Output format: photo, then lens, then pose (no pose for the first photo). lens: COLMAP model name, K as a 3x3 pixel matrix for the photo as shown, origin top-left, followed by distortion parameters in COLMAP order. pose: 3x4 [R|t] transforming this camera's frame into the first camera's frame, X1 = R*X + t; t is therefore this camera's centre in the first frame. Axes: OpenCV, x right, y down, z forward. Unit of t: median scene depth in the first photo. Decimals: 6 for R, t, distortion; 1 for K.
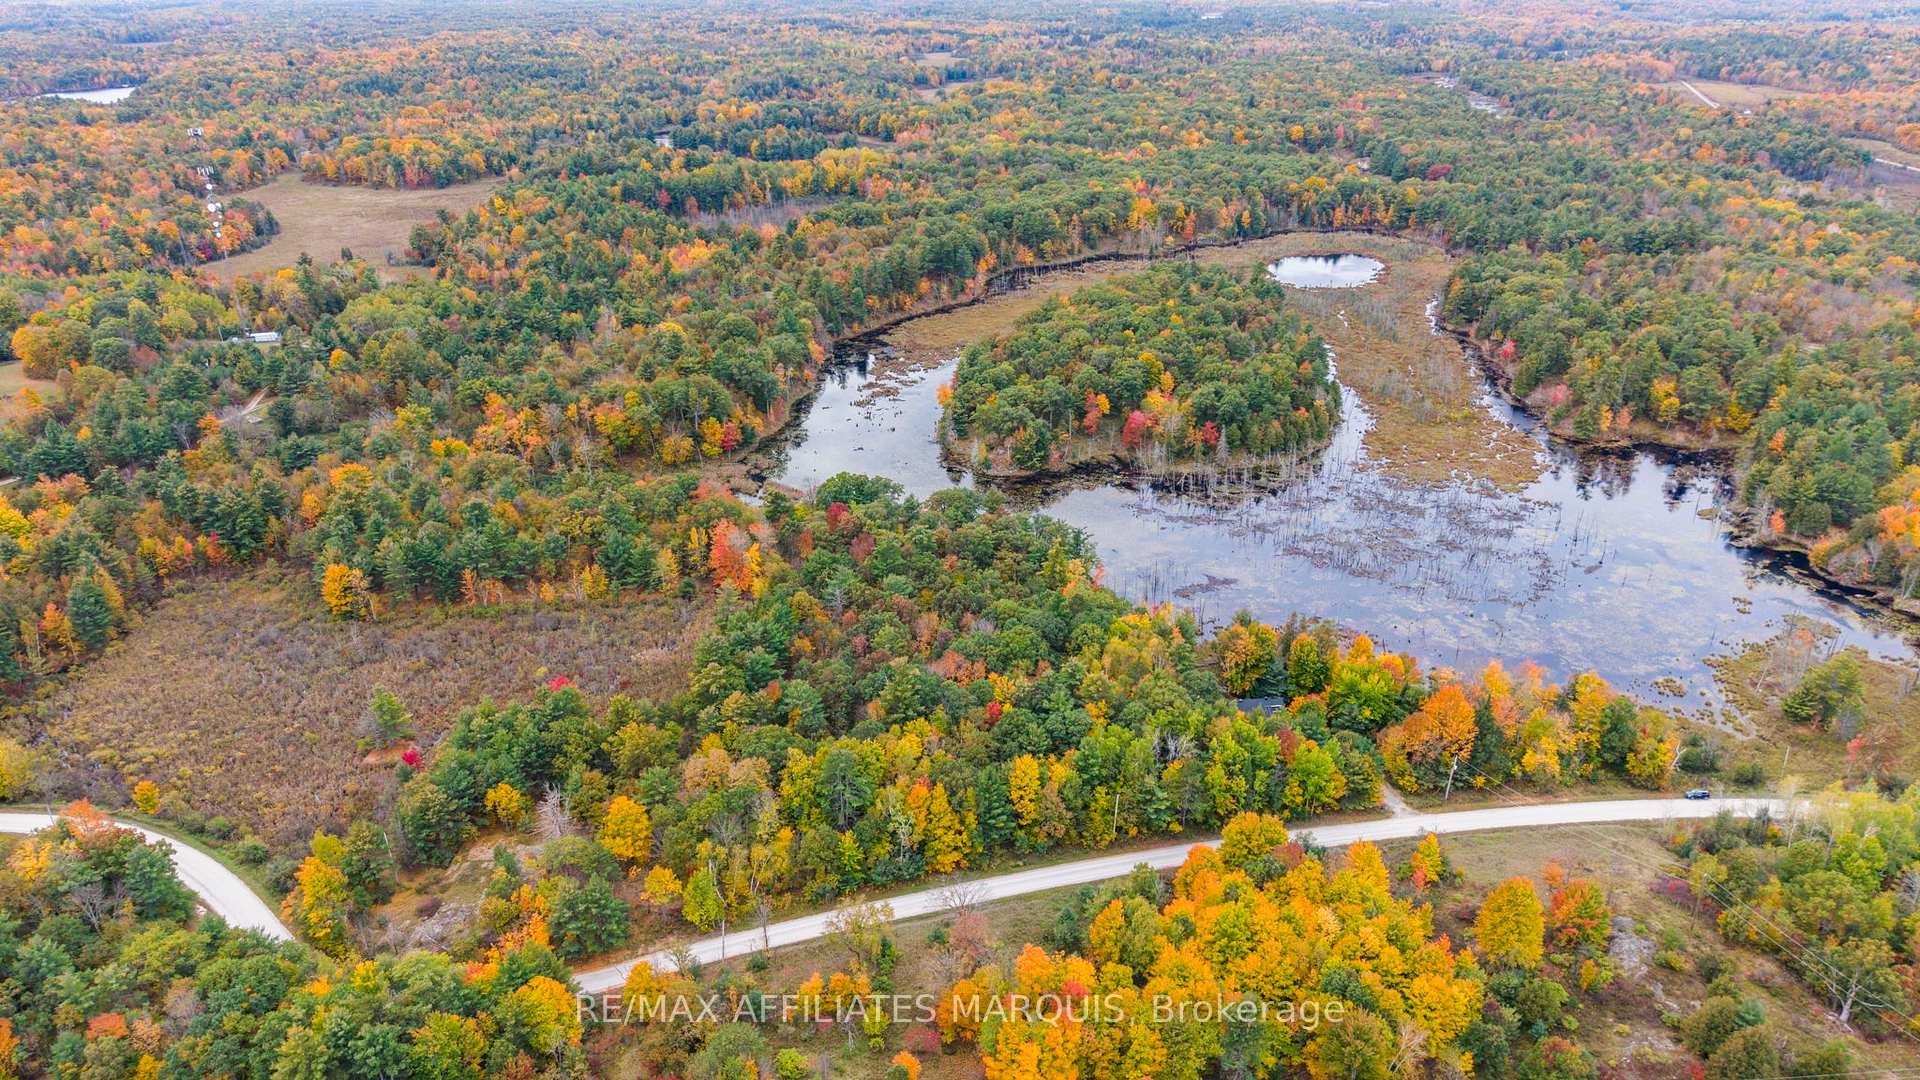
lens RADIAL K [[1273.4, 0, 976.4], [0, 1273.4, 574.5], [0, 0, 1]] dist [0.038618, -0.043621]
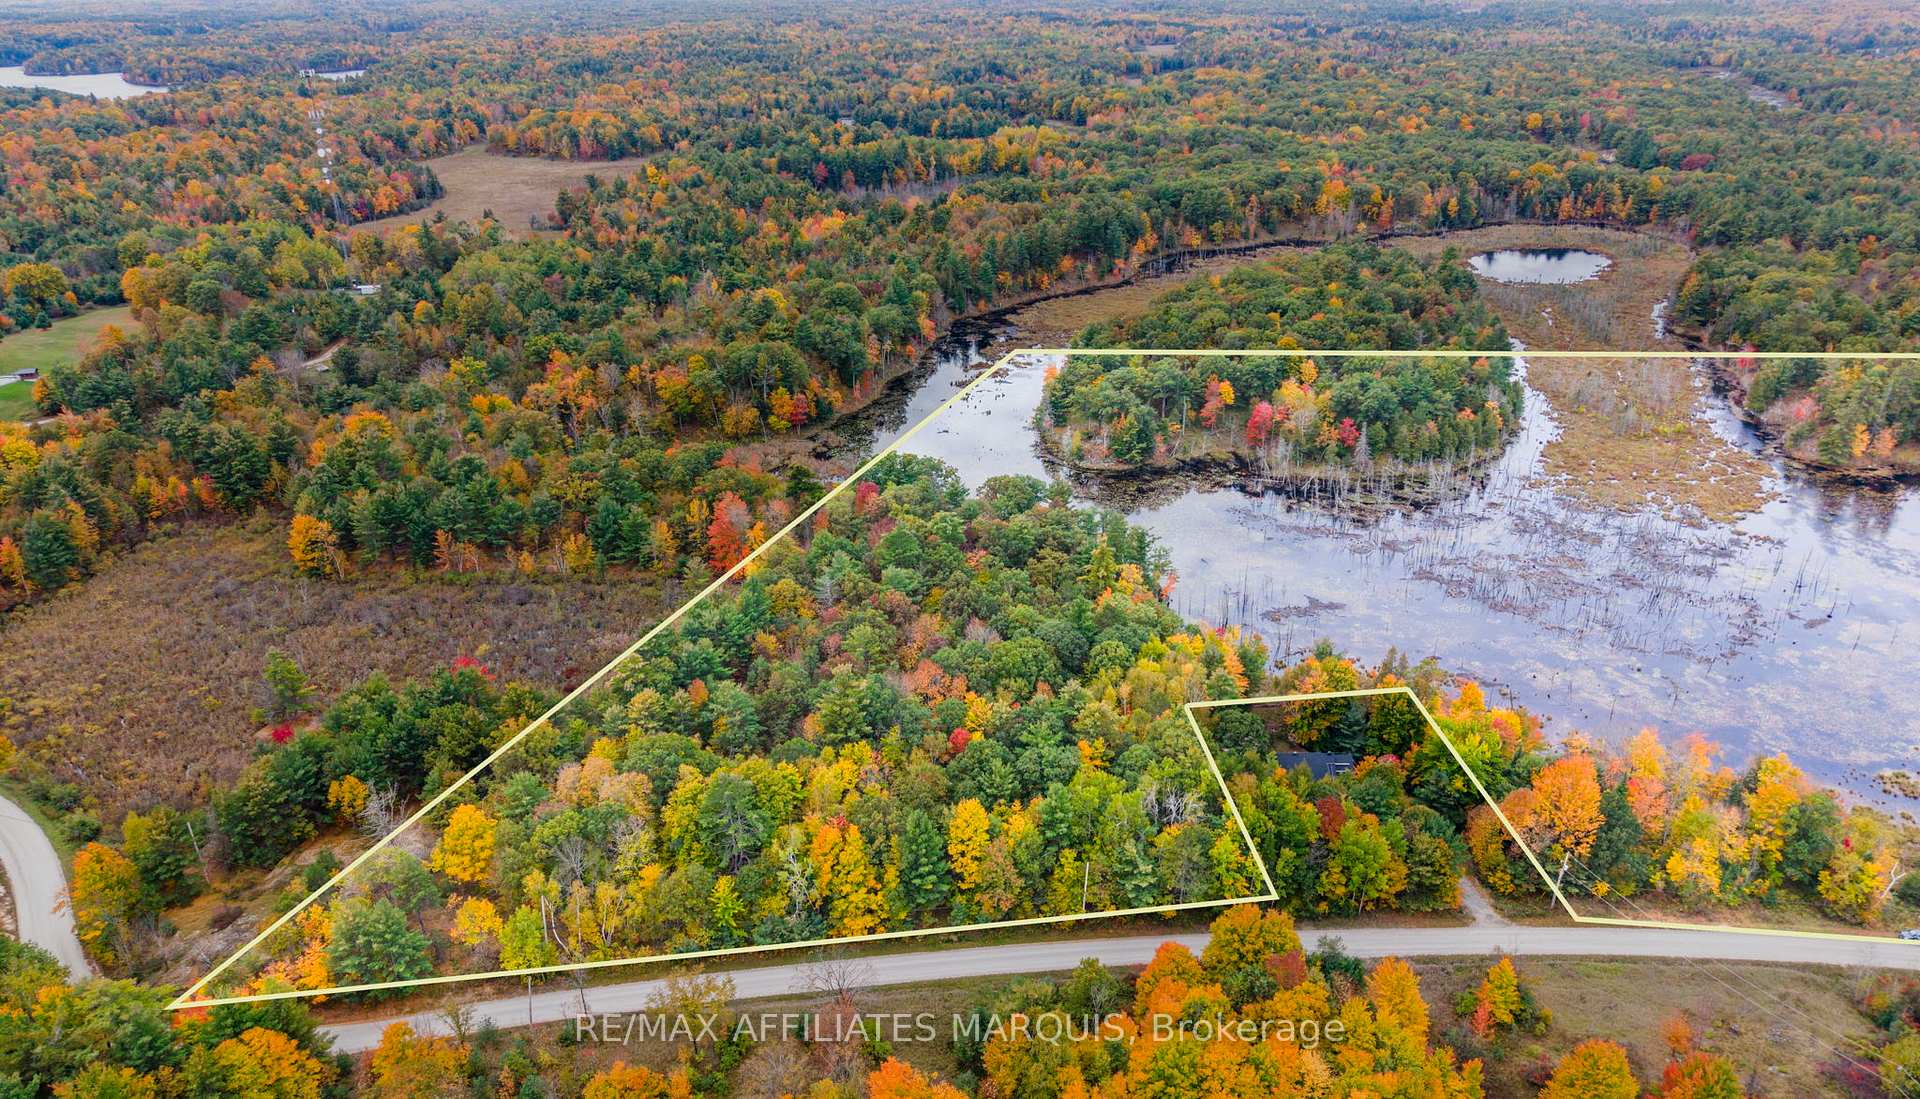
lens RADIAL K [[1297.3, 0, 990.2], [0, 1297.3, 579.5], [0, 0, 1]] dist [0.037717, -0.041492]
pose [[0.986394, 0.067587, -0.149862, 0.085379], [-0.068574, 0.997645, -0.001426, 0.003932], [0.149413, 0.011684, 0.988706, 0.113644]]
